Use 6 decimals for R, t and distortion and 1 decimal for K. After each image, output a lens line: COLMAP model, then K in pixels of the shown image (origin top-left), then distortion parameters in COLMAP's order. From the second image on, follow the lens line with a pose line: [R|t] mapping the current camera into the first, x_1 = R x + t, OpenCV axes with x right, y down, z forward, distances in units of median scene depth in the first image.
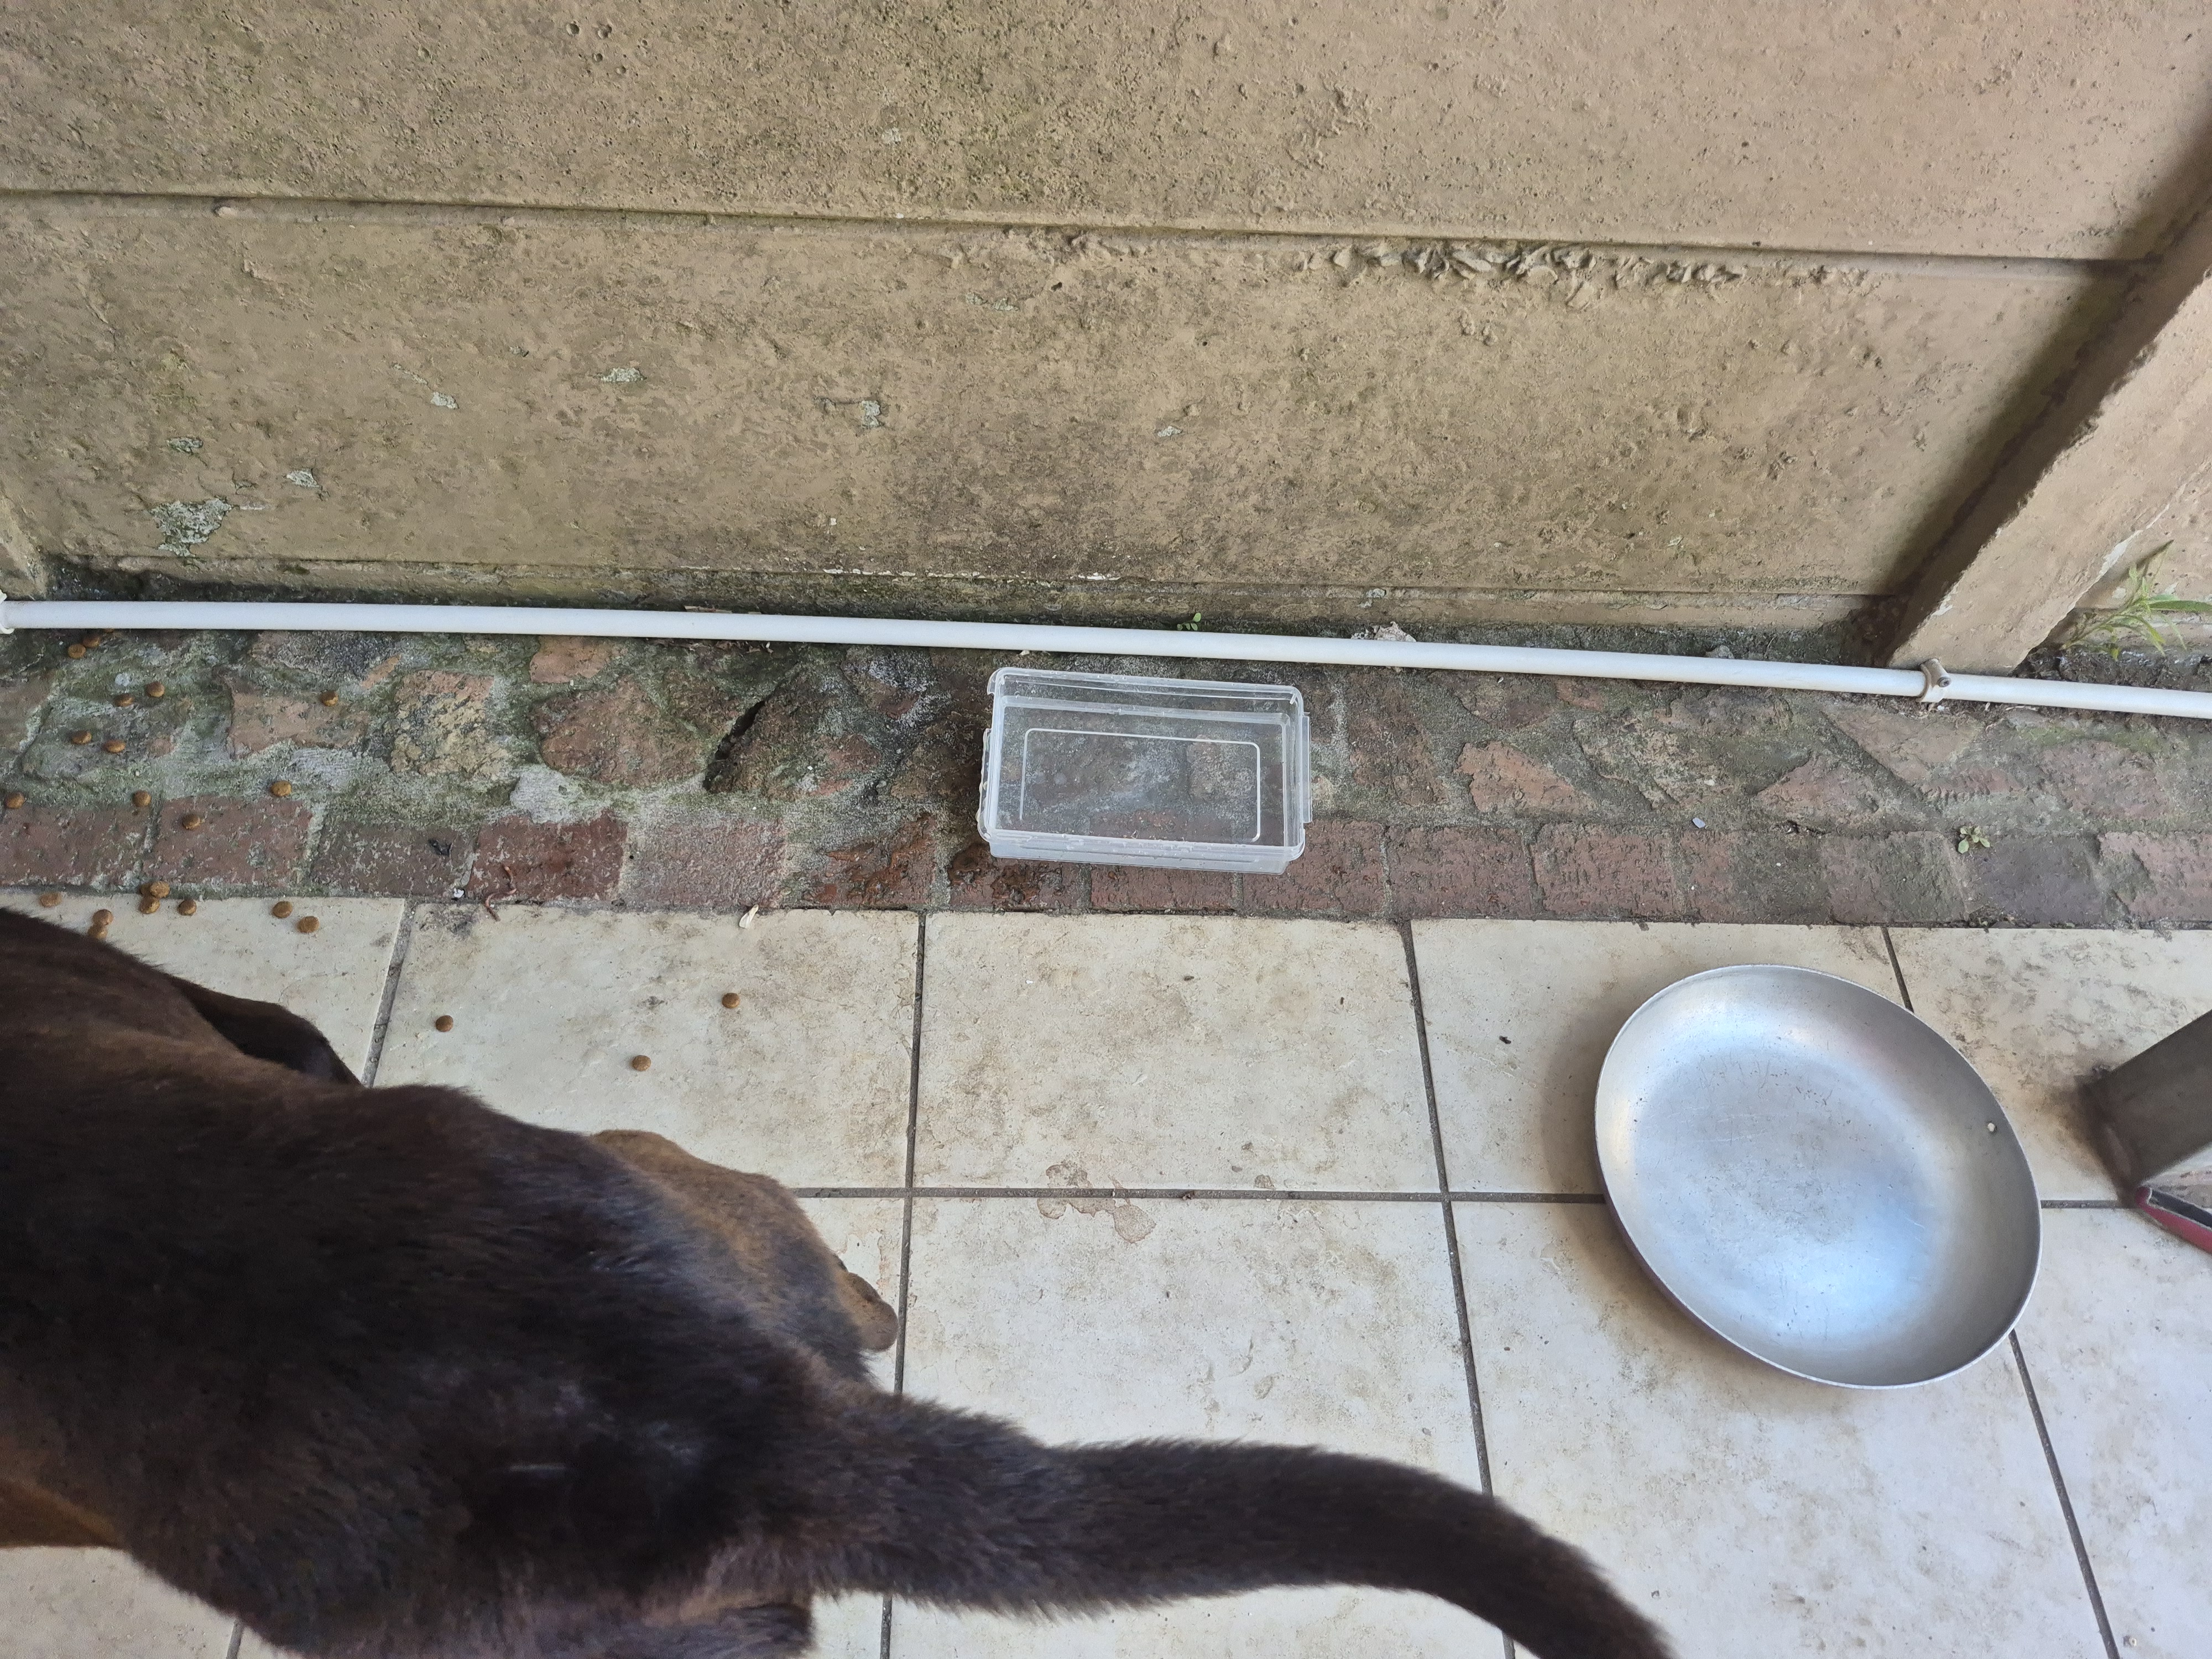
lens RADIAL K [[1575.0, 0, 1100.0], [0, 1575.0, 835.3], [0, 0, 1]] dist [0.108725, -0.155523]
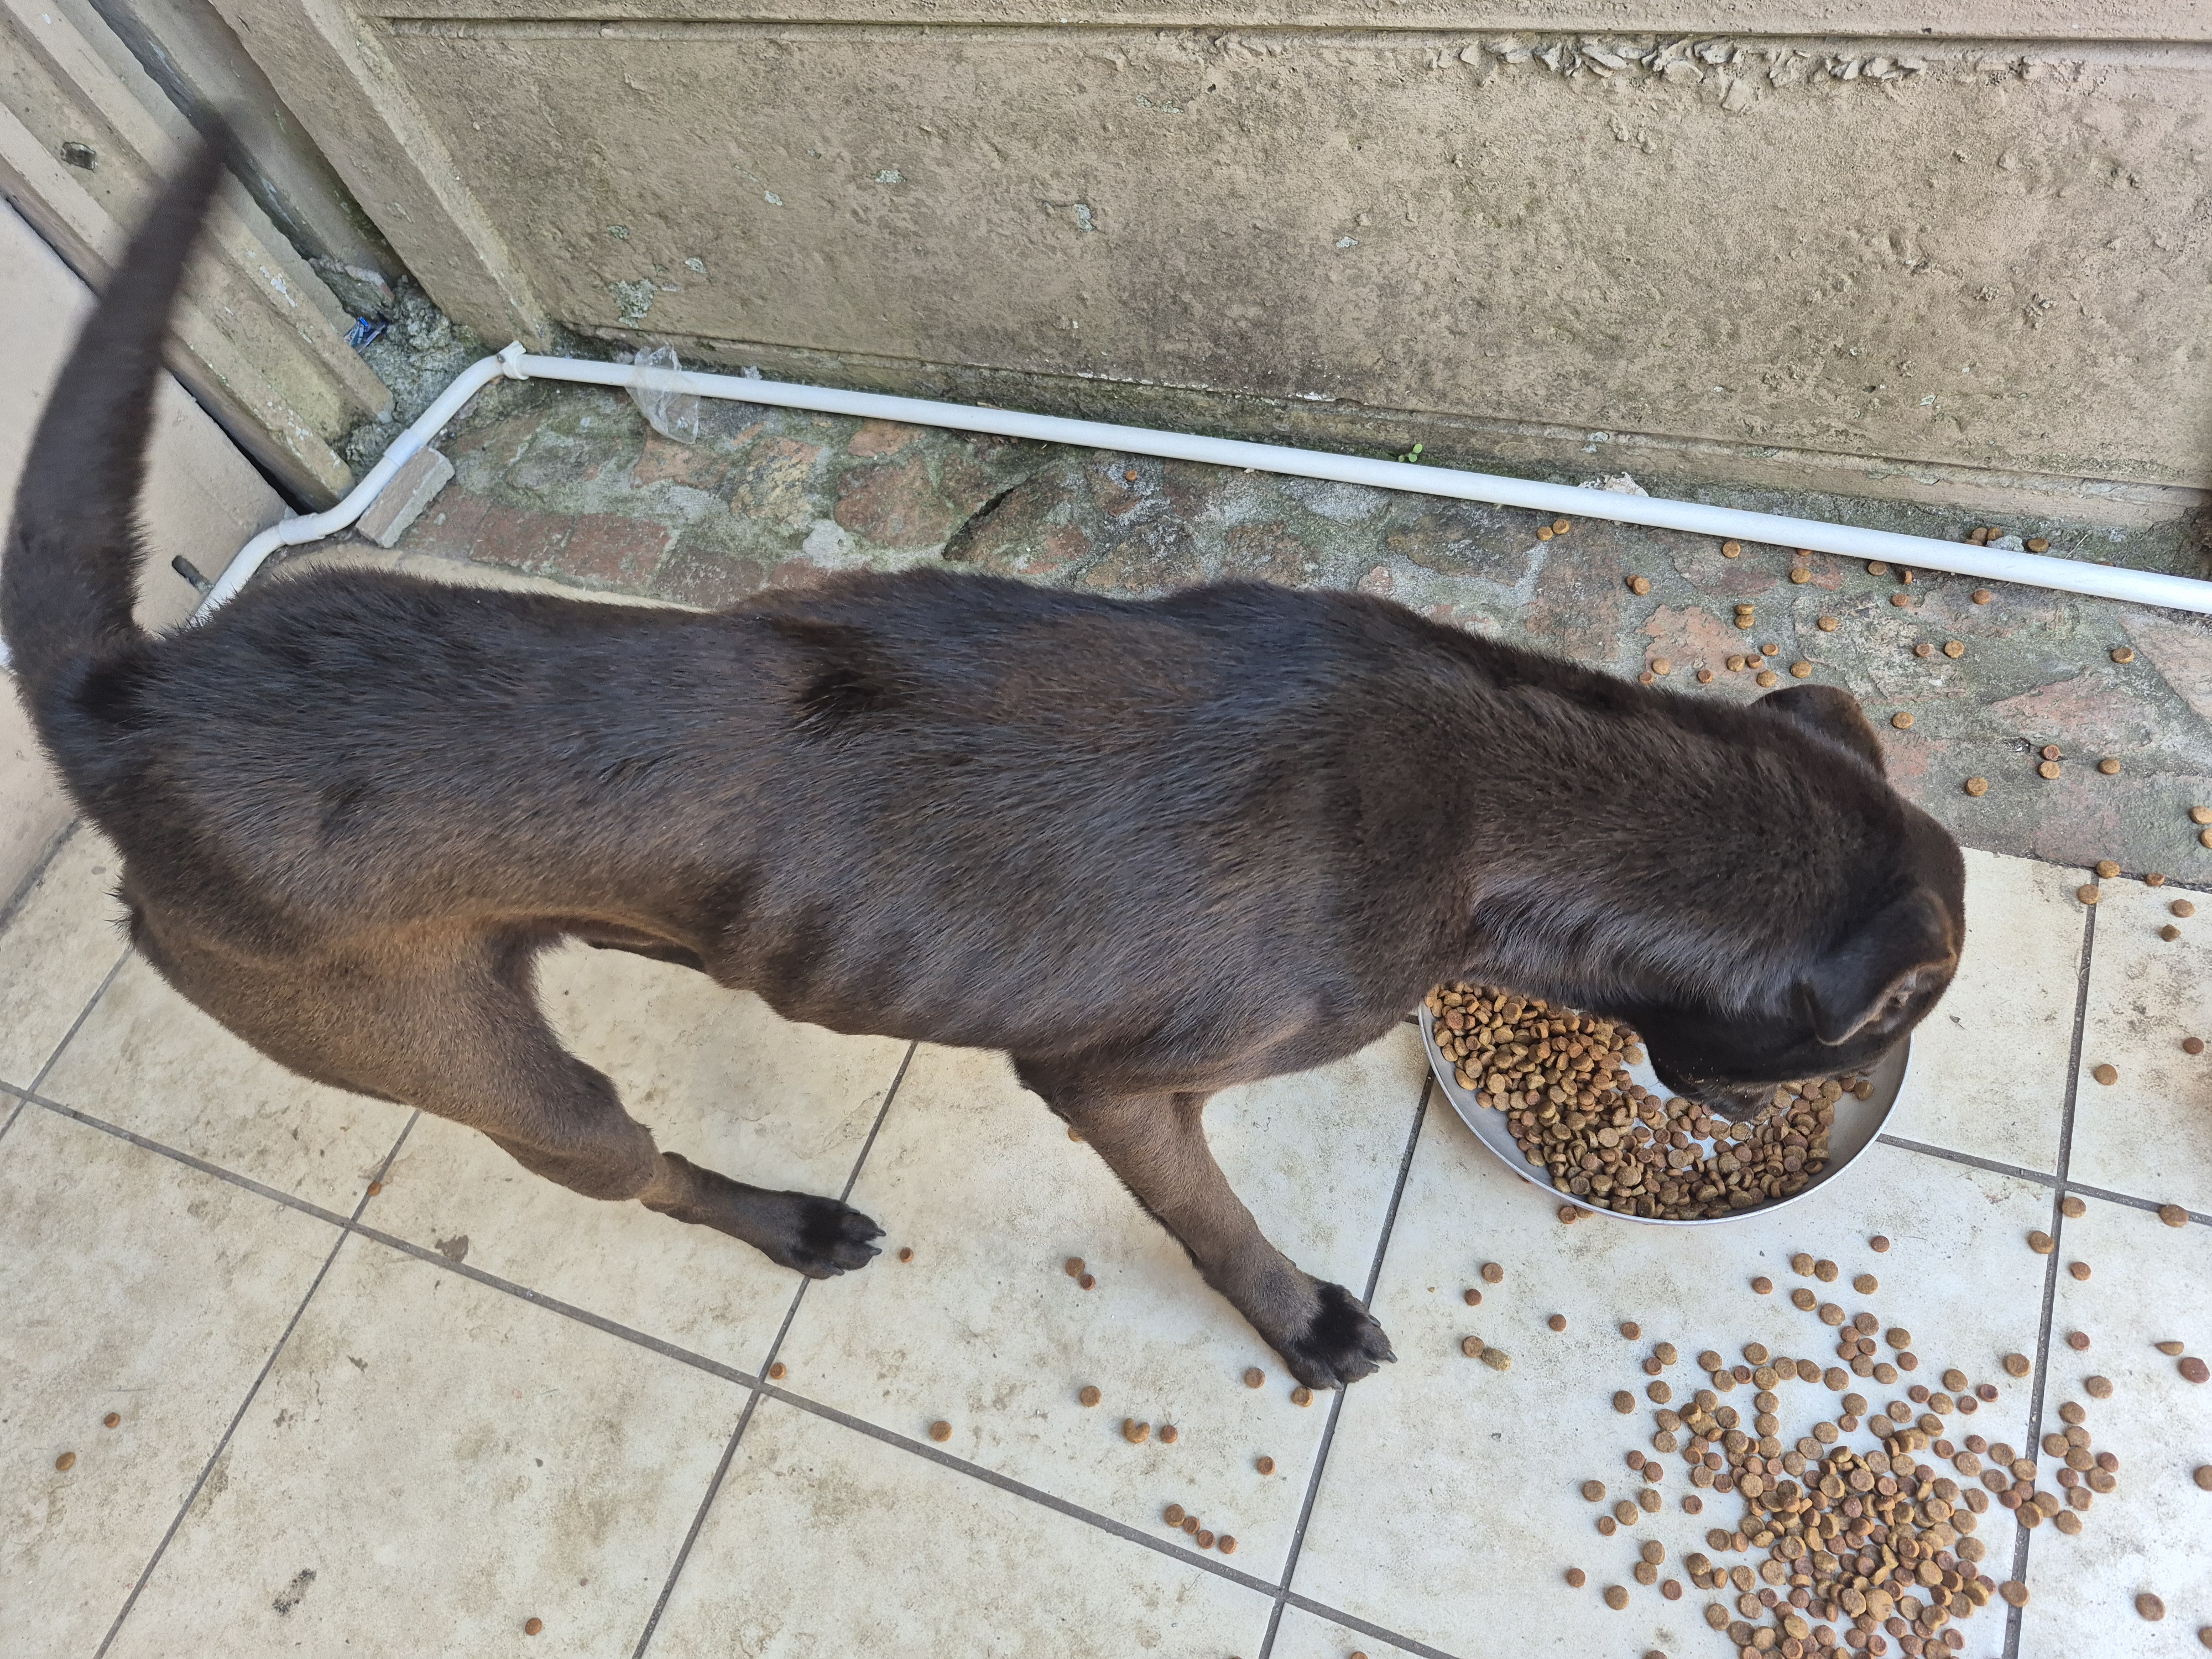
lens RADIAL K [[1617.1, 0, 1133.9], [0, 1617.1, 846.0], [0, 0, 1]] dist [0.071712, -0.097373]
pose [[0.886634, 0.185301, -0.423726, 0.426570], [-0.171844, 0.982624, 0.070138, 0.074334], [0.429360, 0.010628, 0.903071, -0.001049]]
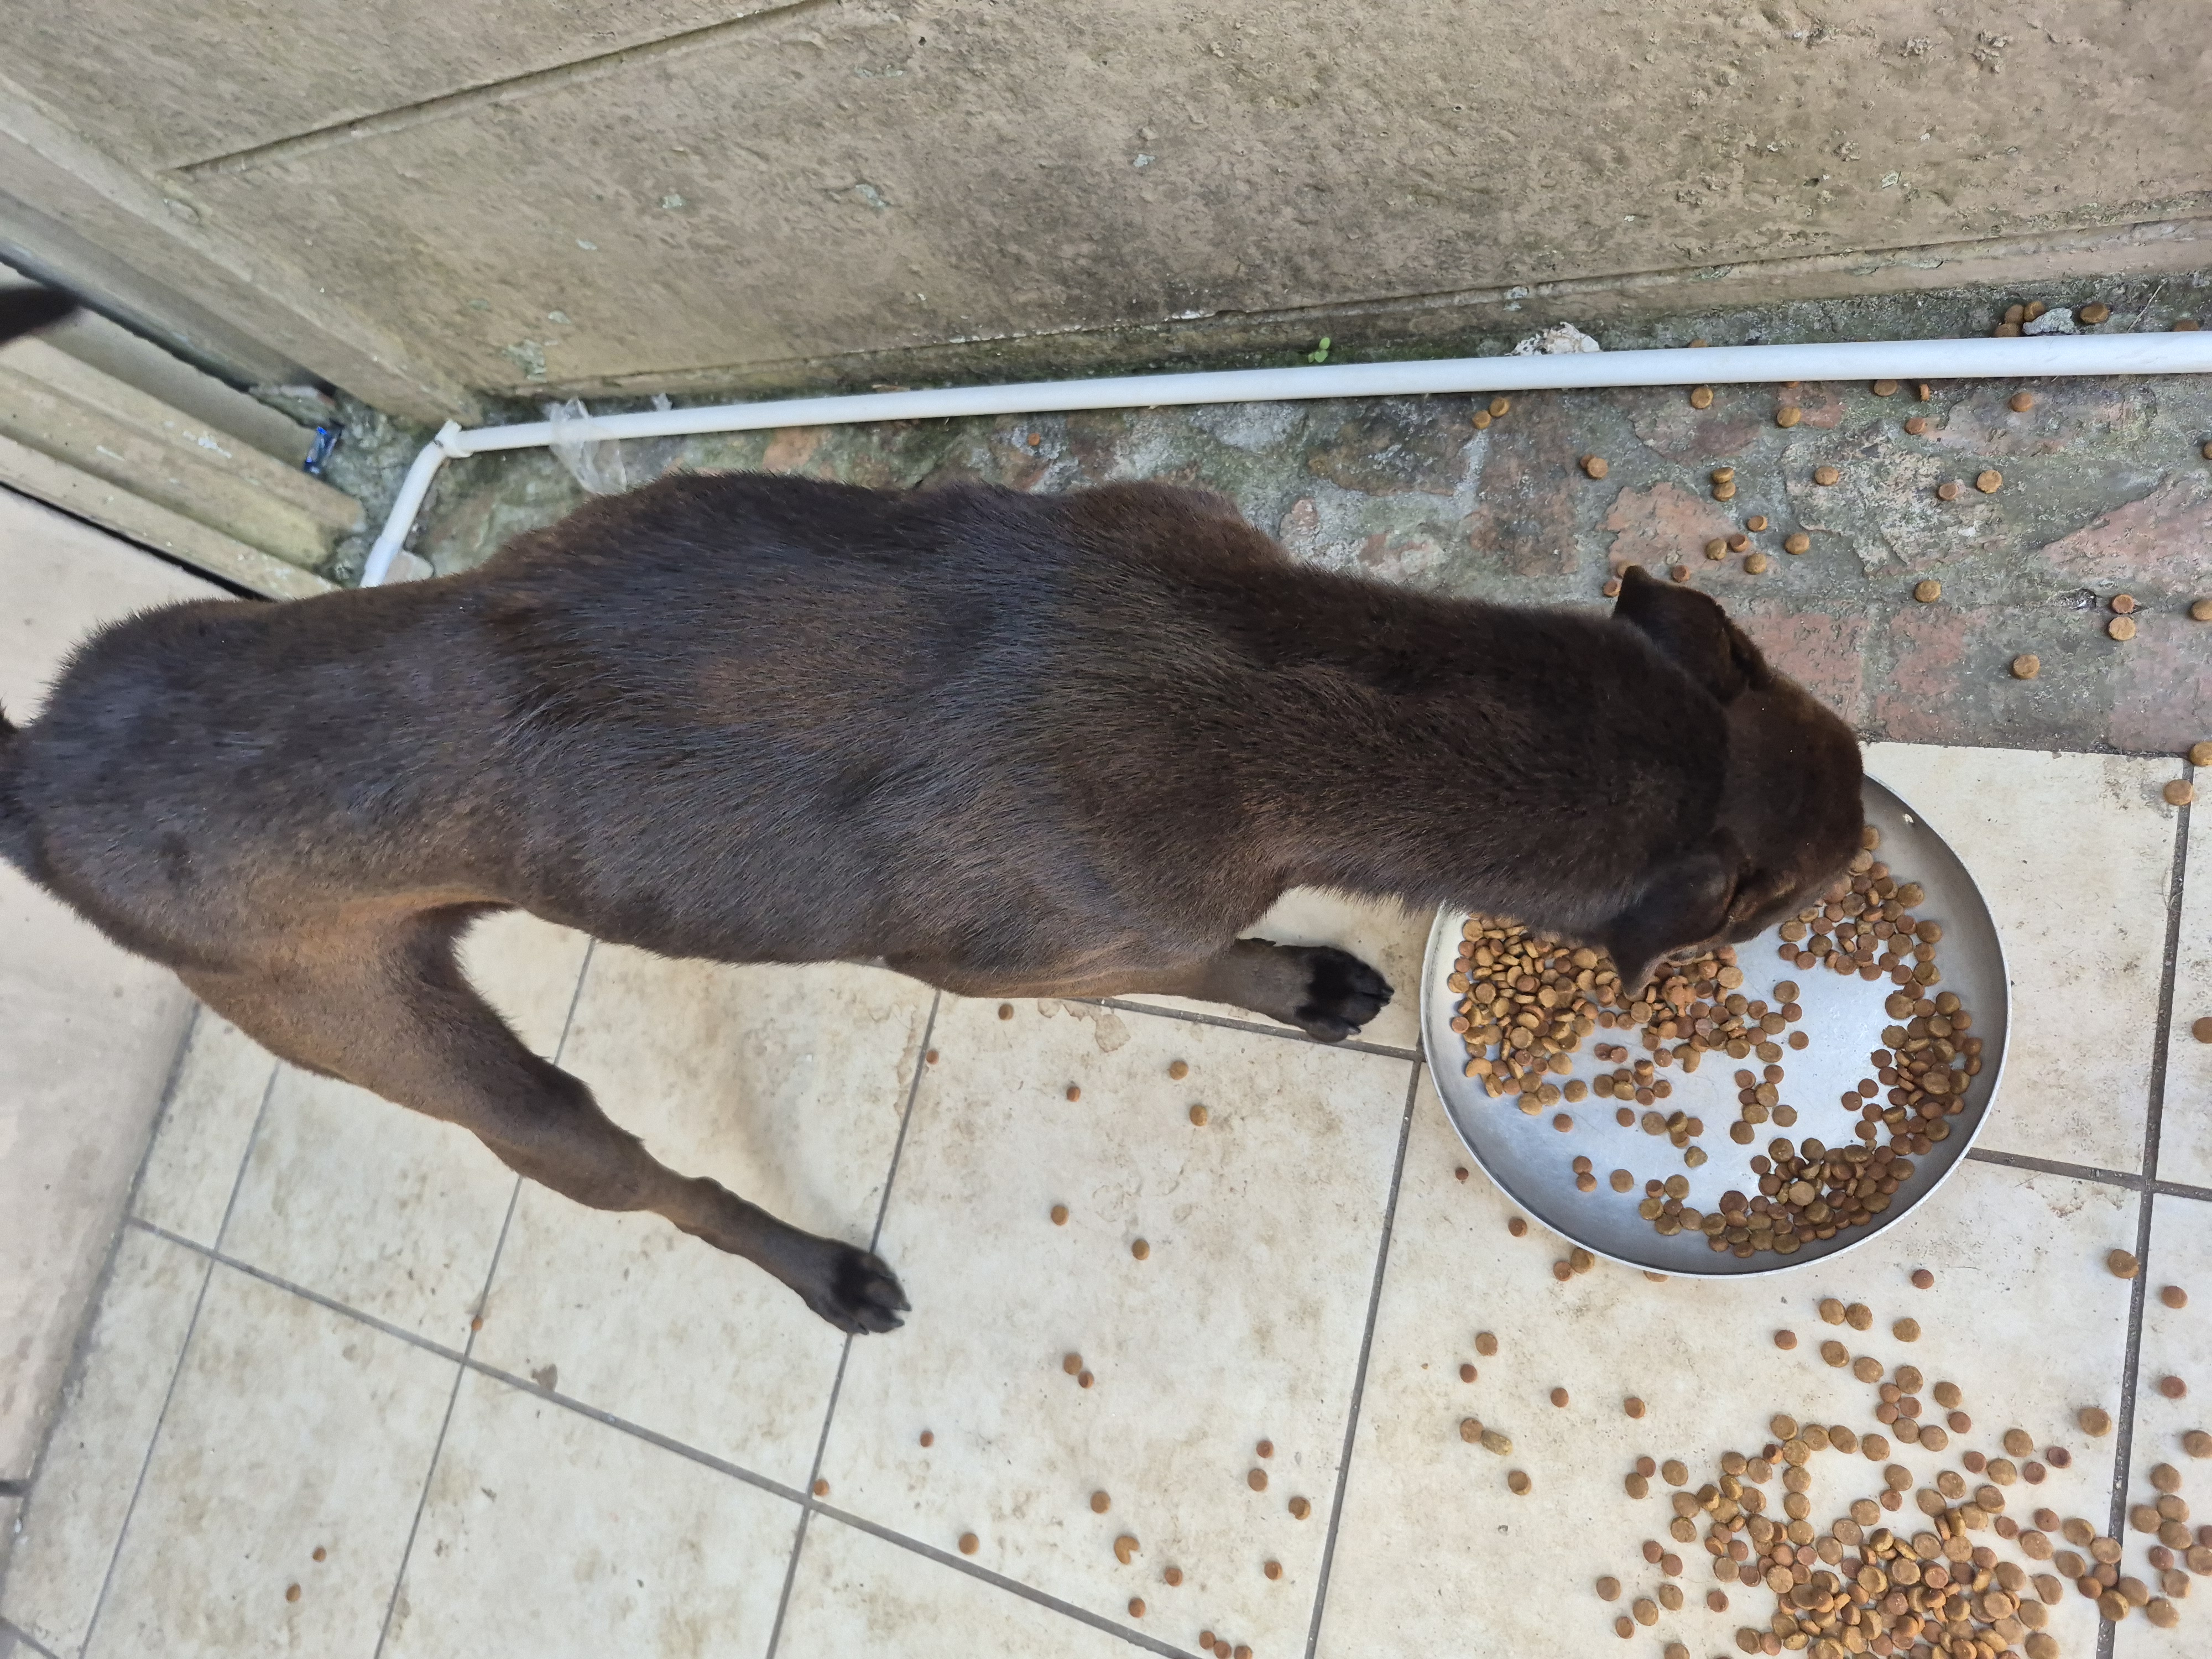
lens RADIAL K [[1634.4, 0, 1098.8], [0, 1634.4, 866.1], [0, 0, 1]] dist [0.046073, -0.054788]
pose [[0.800174, 0.096662, -0.591928, 0.568181], [0.070335, 0.964994, 0.252664, -0.110346], [0.595630, -0.243808, 0.765364, 0.209801]]
